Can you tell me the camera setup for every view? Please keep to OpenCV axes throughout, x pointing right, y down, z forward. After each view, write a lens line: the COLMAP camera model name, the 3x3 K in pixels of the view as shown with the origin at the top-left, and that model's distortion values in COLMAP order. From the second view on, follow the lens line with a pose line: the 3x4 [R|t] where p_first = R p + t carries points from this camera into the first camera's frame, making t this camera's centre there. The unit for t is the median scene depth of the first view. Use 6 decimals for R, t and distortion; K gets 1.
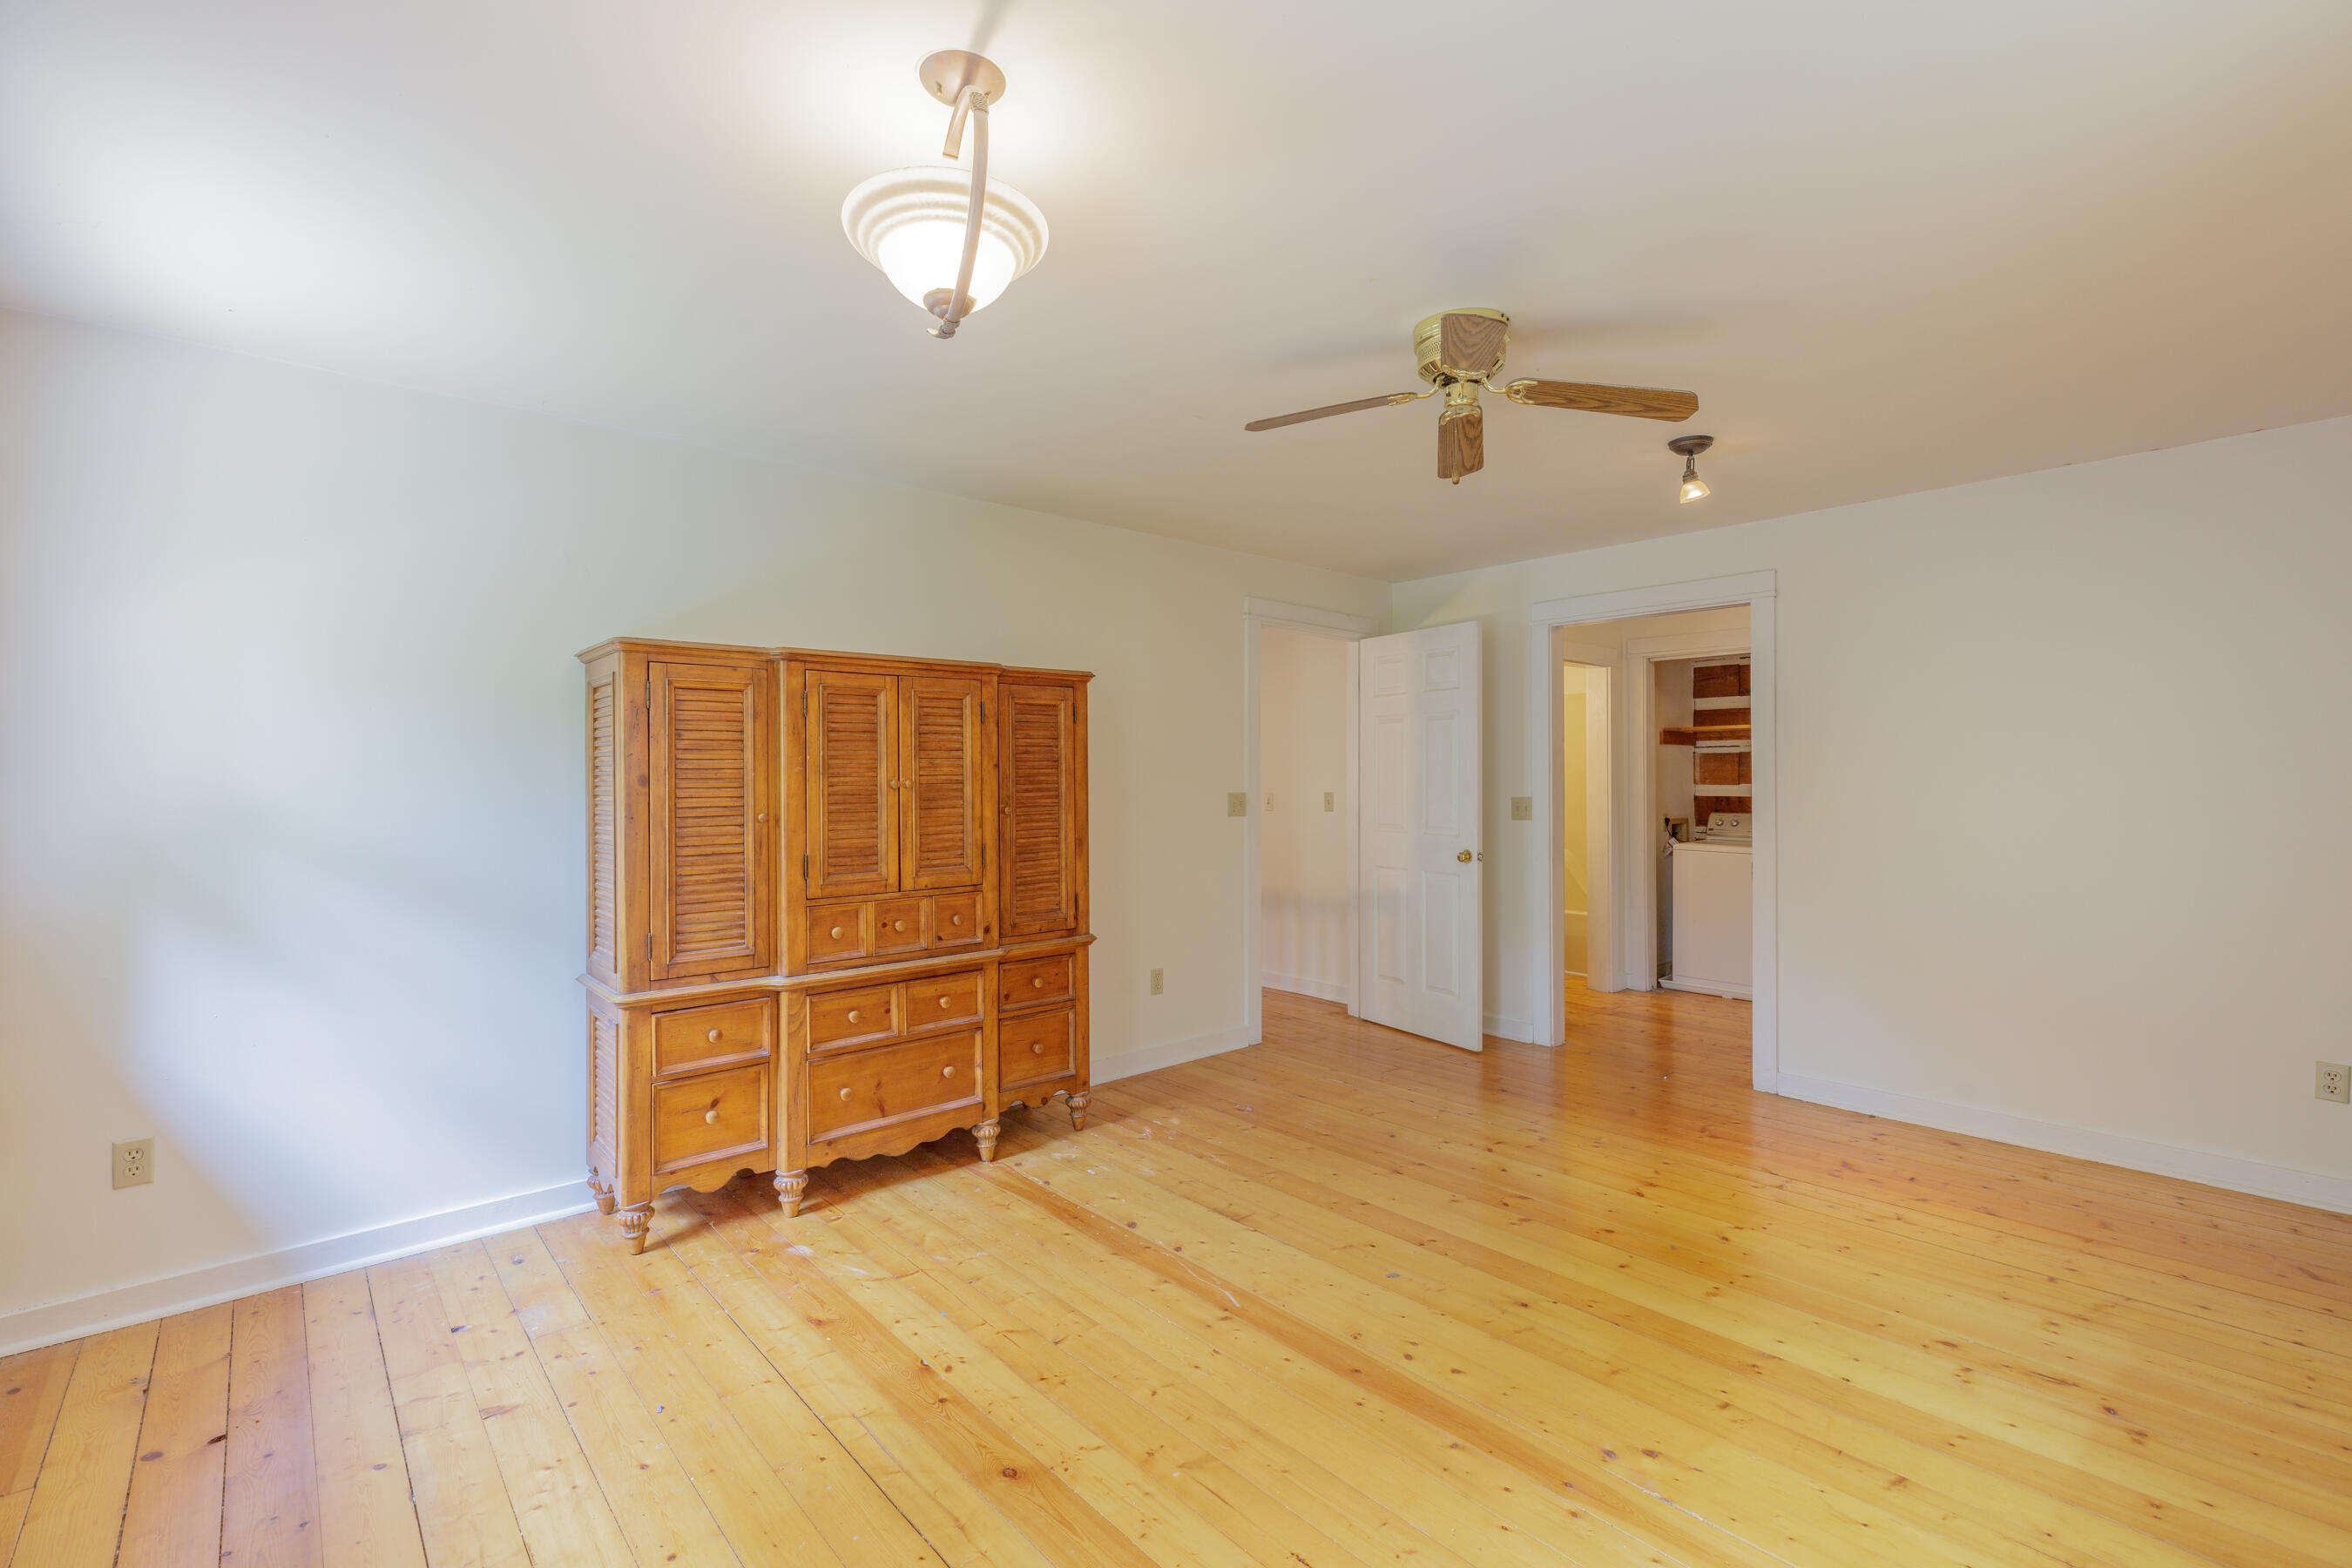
lens RADIAL K [[1060.7, 0, 1178.2], [0, 1060.7, 778.4], [0, 0, 1]] dist [0.002949, 0.000229]
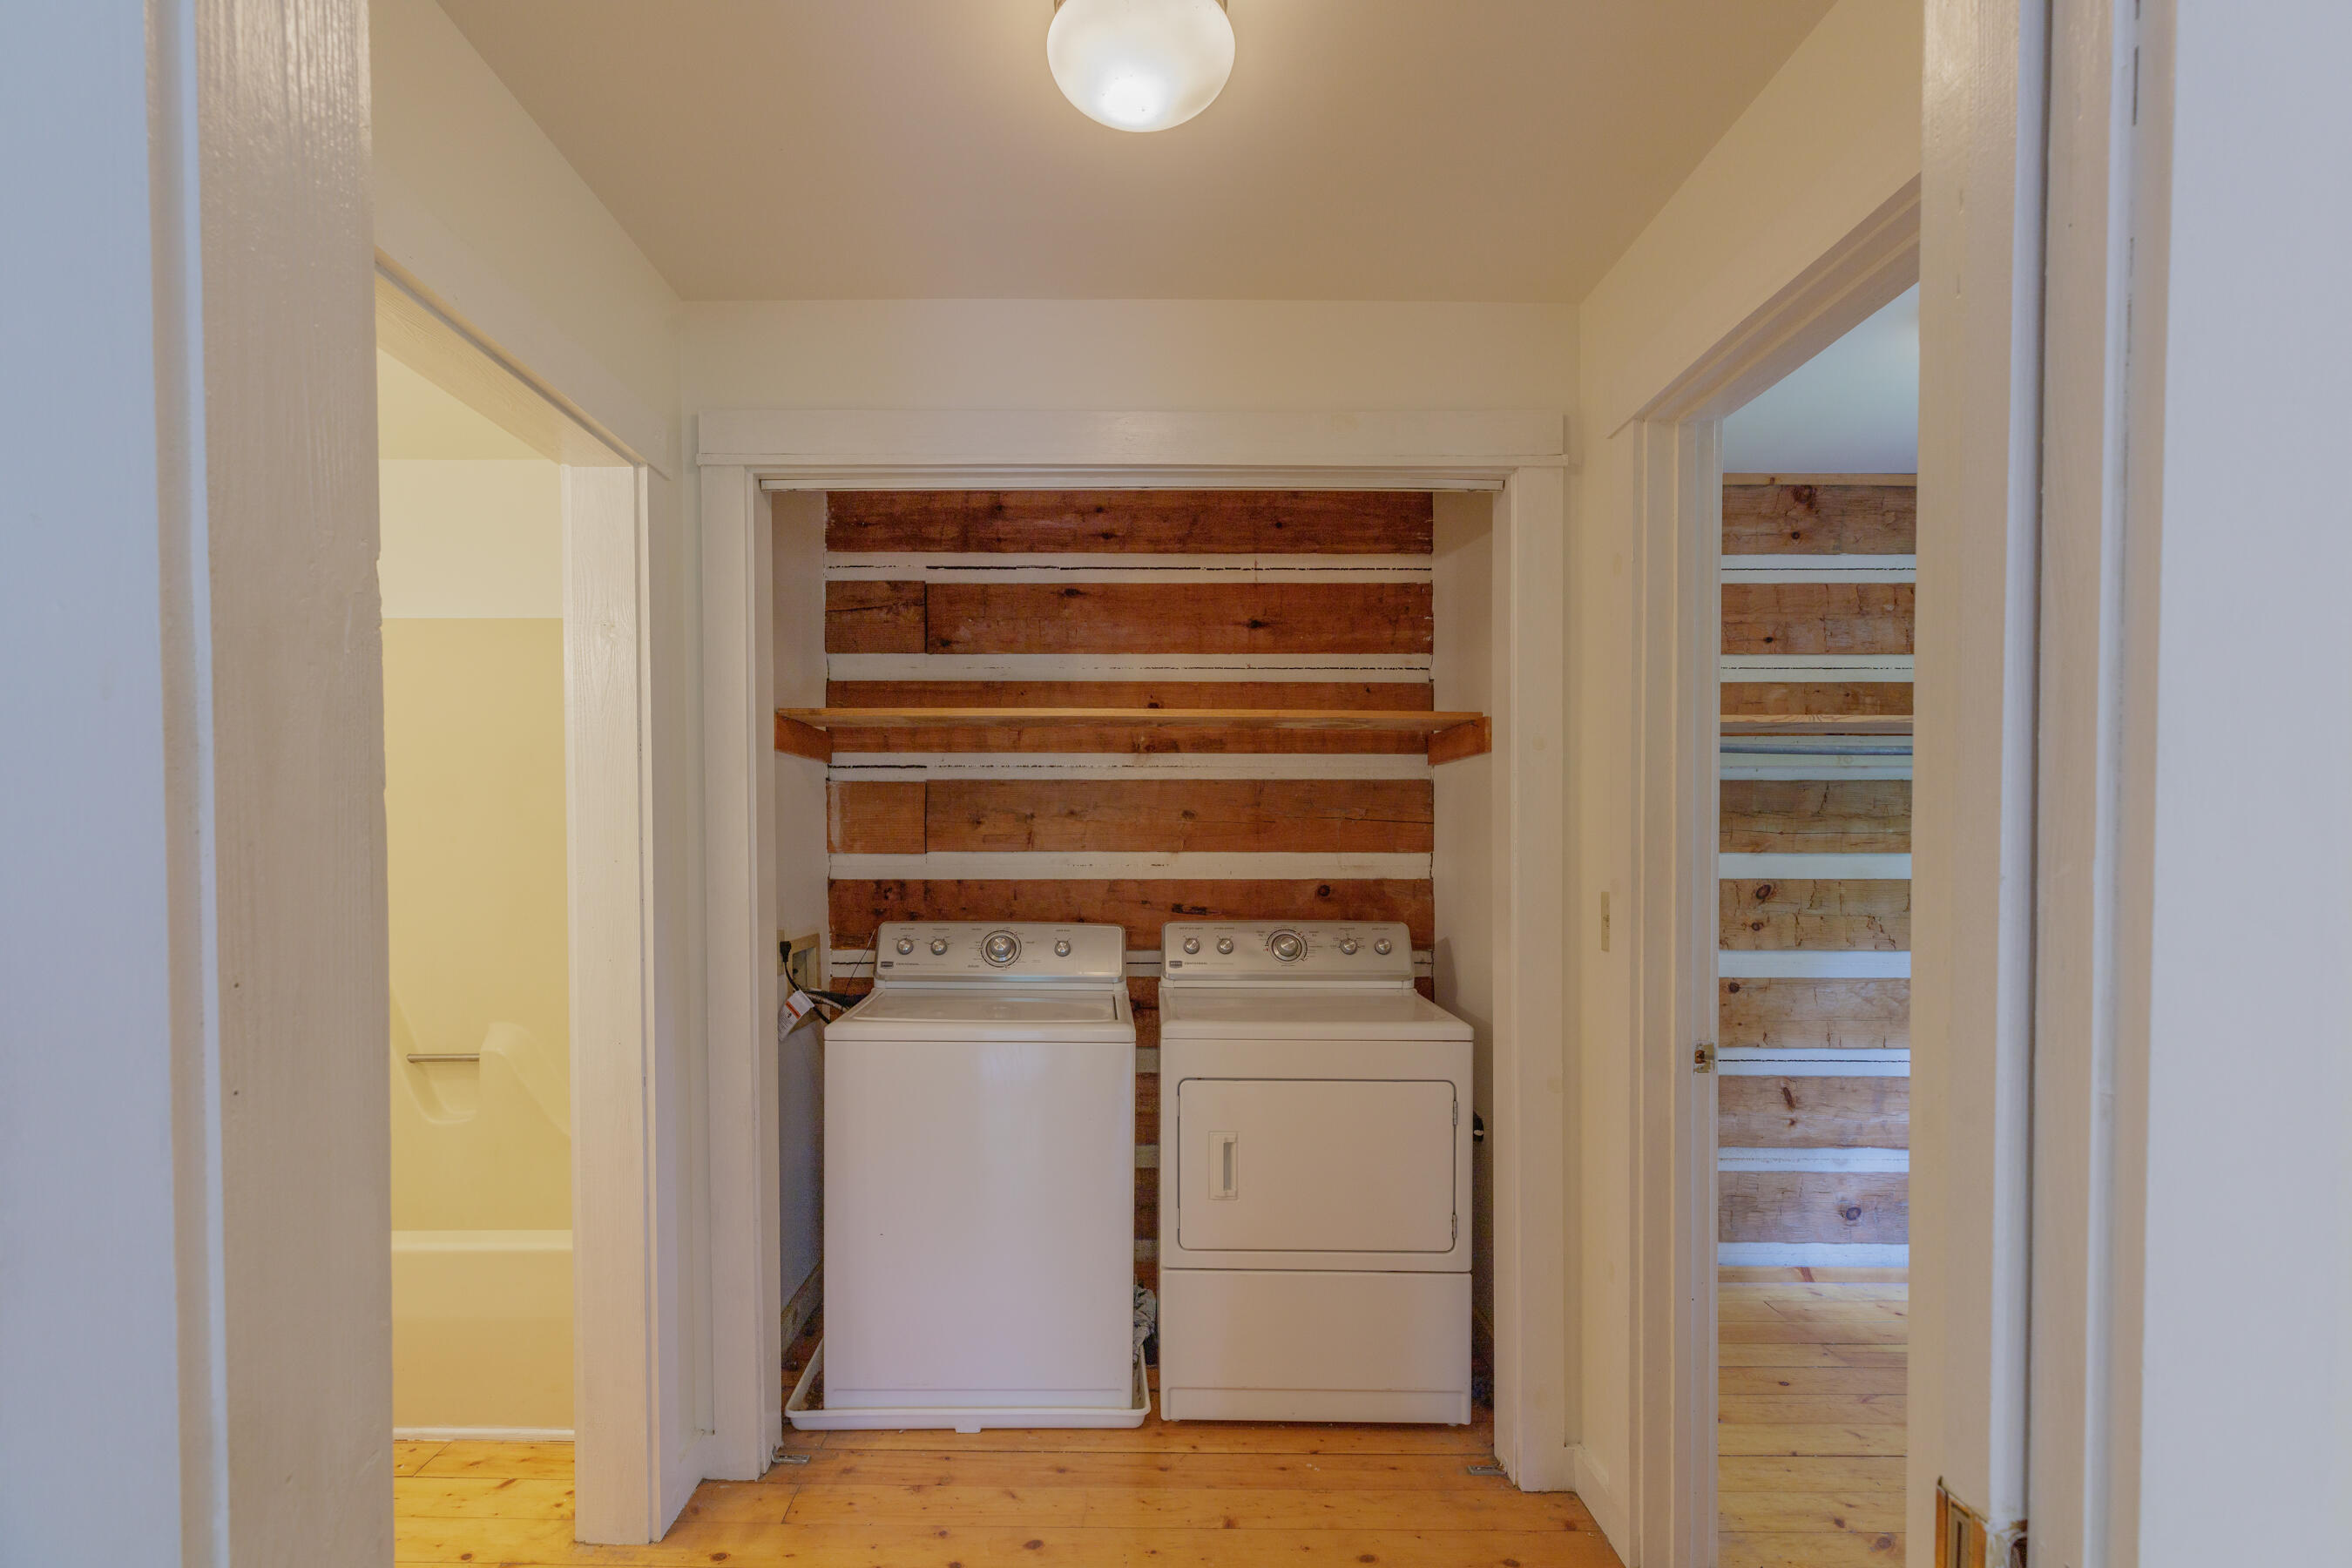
lens RADIAL K [[1060.7, 0, 1139.0], [0, 1060.7, 855.2], [0, 0, 1]] dist [0.002949, 0.000229]
pose [[0.646372, -0.009901, 0.762958, 0.242918], [0.005141, 0.999950, 0.008622, 0.003499], [-0.763005, -0.001651, 0.646390, 0.635630]]
